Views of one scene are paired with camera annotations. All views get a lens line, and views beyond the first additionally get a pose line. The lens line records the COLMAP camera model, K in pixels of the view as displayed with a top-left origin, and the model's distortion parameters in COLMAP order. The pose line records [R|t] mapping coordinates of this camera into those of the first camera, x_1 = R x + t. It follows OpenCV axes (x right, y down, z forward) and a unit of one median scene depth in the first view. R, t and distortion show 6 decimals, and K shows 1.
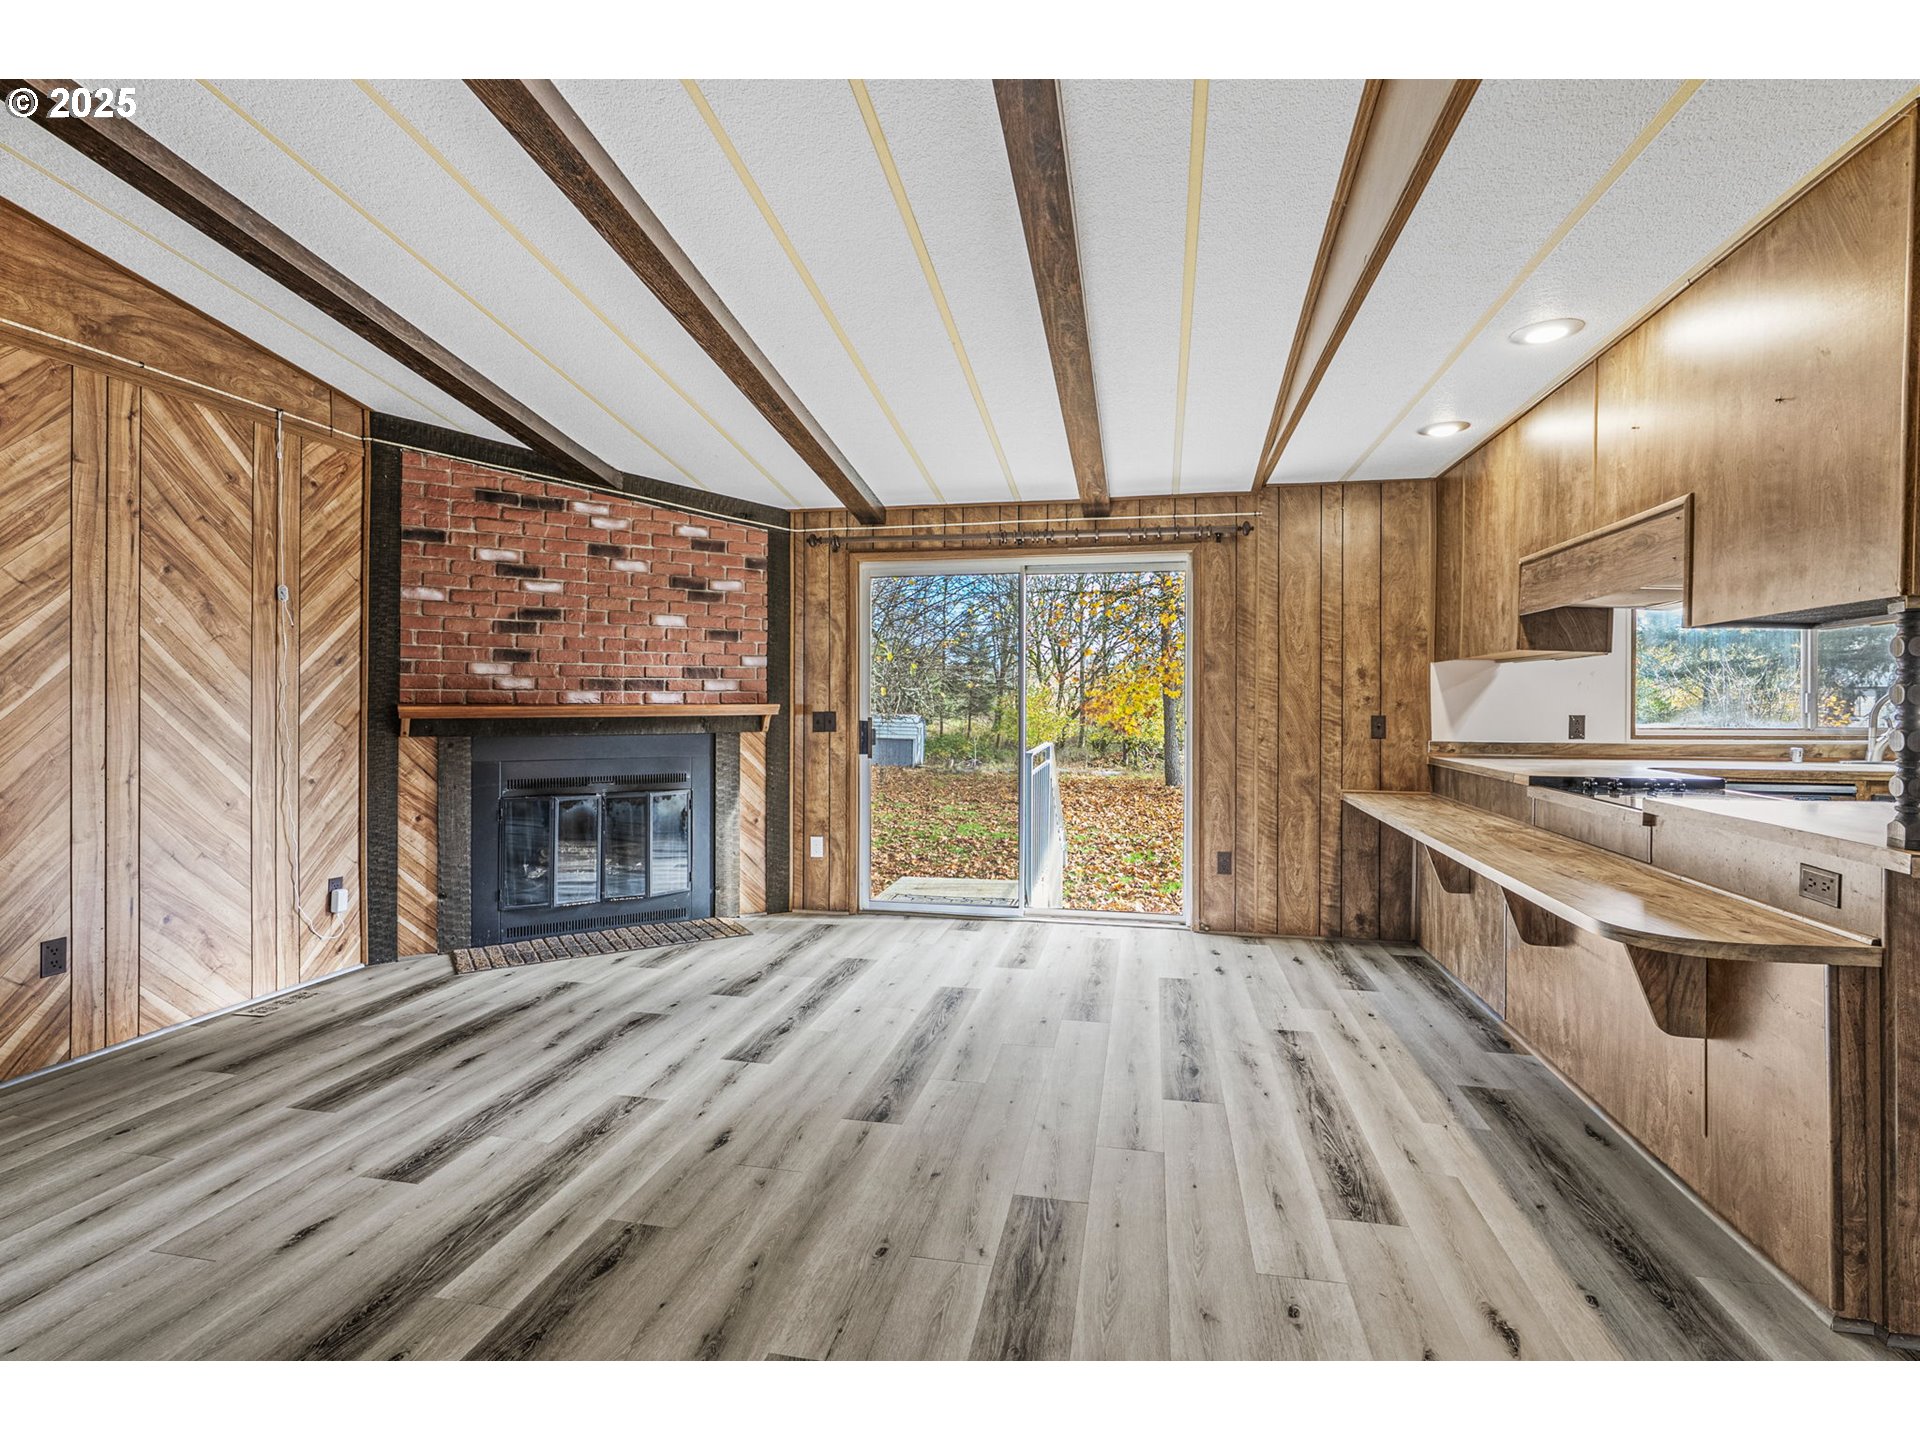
lens RADIAL K [[888.9, 0, 960.4], [0, 888.9, 689.4], [0, 0, 1]] dist [-0.009323, 0.000226]
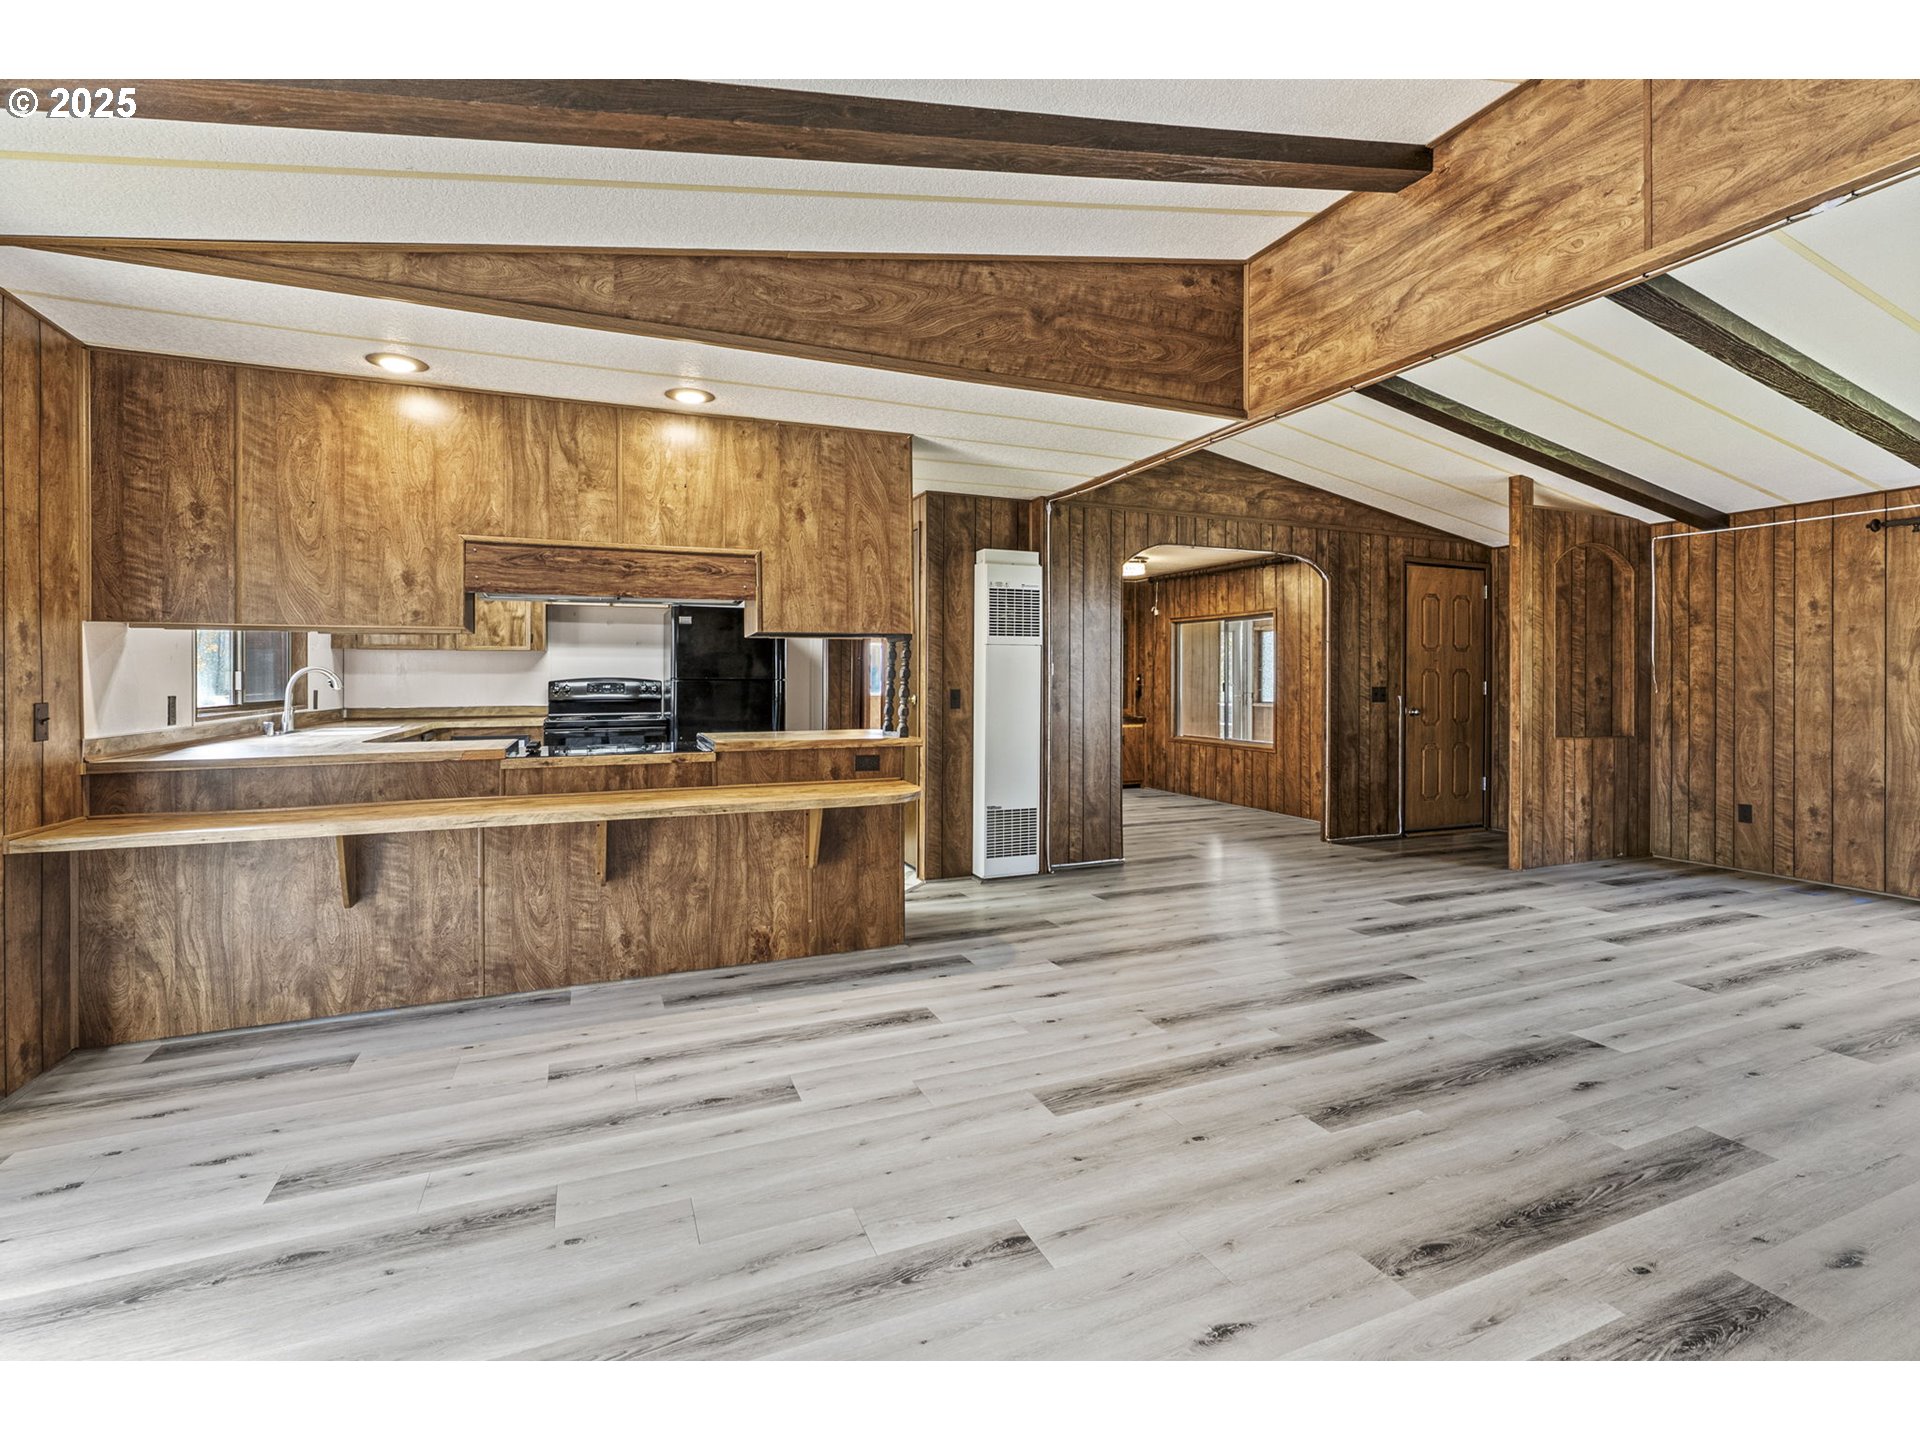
lens RADIAL K [[888.9, 0, 960.4], [0, 888.9, 689.4], [0, 0, 1]] dist [-0.009323, 0.000226]
pose [[-0.562309, -0.010348, 0.826863, -0.394862], [-0.007668, 0.999944, 0.007299, 0.011613], [-0.826892, -0.002236, -0.562357, 0.861525]]
